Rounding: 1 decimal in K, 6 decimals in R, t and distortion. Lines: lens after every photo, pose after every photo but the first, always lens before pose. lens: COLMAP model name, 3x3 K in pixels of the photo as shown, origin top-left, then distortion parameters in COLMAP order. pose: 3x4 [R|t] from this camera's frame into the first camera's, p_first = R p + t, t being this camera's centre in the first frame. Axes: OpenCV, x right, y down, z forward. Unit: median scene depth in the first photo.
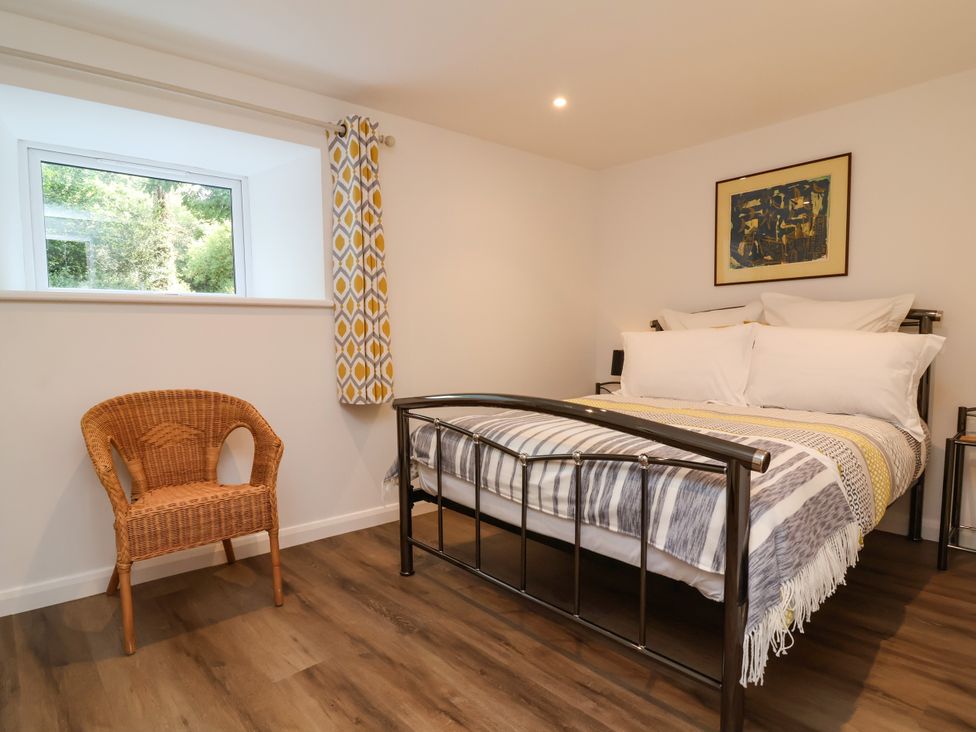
lens RADIAL K [[582.7, 0, 459.1], [0, 582.7, 383.6], [0, 0, 1]] dist [-0.007072, -0.008955]
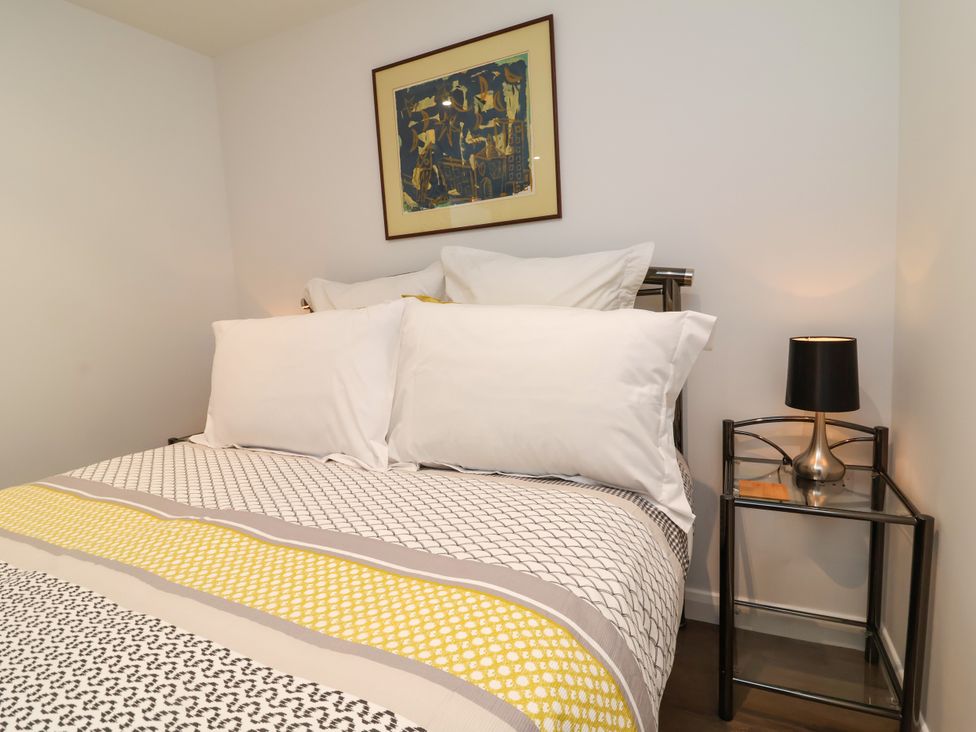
lens RADIAL K [[582.7, 0, 482.9], [0, 582.7, 368.8], [0, 0, 1]] dist [-0.007072, -0.008955]
pose [[0.921088, -0.079398, 0.381173, 0.326687], [0.072254, 0.996839, 0.033043, -0.047997], [-0.382591, -0.002894, 0.923913, 0.432964]]
